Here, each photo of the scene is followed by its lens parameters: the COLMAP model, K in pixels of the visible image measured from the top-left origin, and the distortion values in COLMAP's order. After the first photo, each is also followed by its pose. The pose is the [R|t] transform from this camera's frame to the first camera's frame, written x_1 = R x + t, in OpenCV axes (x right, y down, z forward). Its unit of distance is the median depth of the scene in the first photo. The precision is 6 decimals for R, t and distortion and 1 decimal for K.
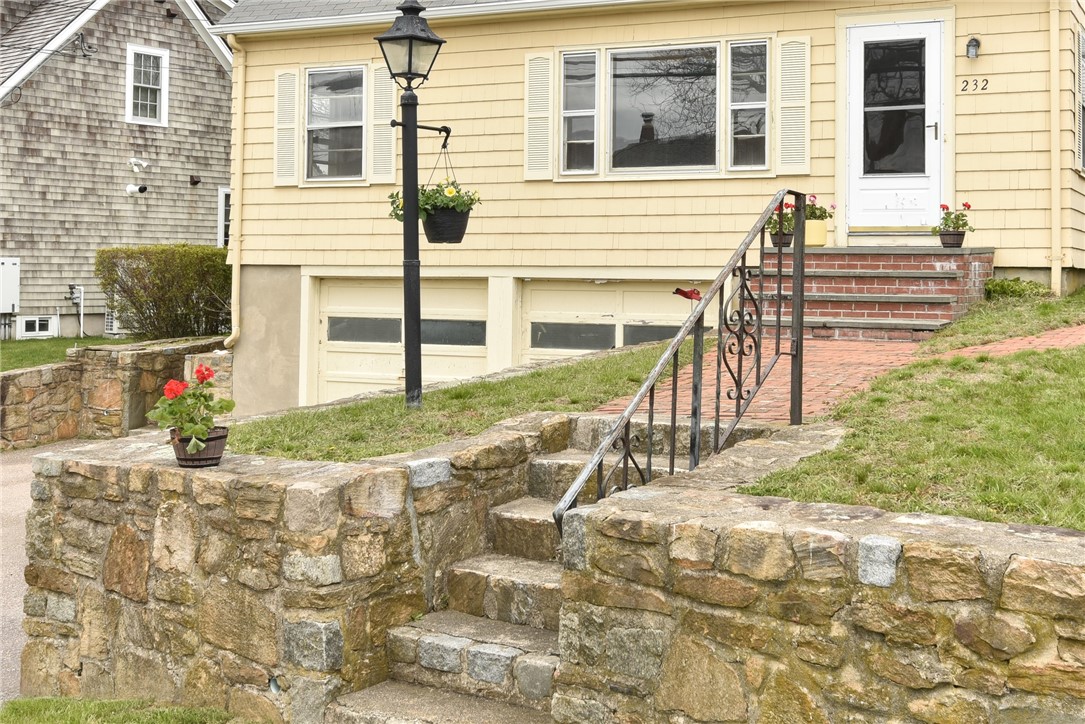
lens RADIAL K [[963.2, 0, 533.1], [0, 963.2, 295.9], [0, 0, 1]] dist [0.008293, -0.005052]
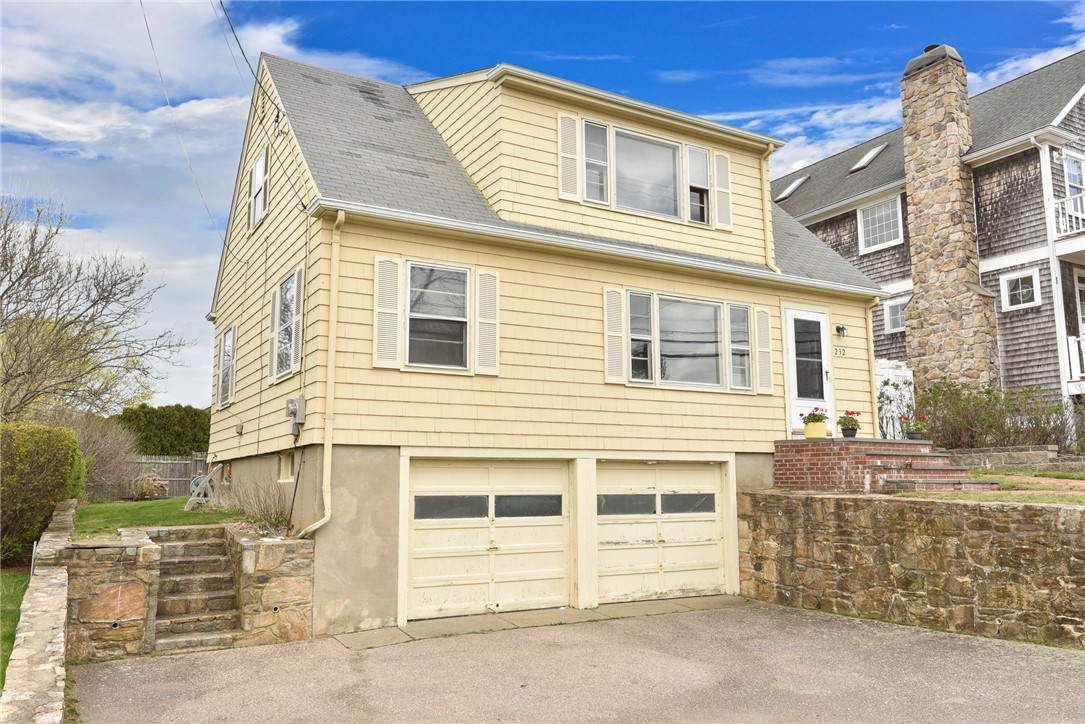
lens RADIAL K [[840.3, 0, 541.2], [0, 840.3, 365.2], [0, 0, 1]] dist [-0.007472, 0.003989]
pose [[0.677797, 0.080546, 0.730824, -0.803628], [0.003816, 0.993583, -0.113044, -0.015449], [-0.735239, 0.079409, 0.673140, 0.276652]]
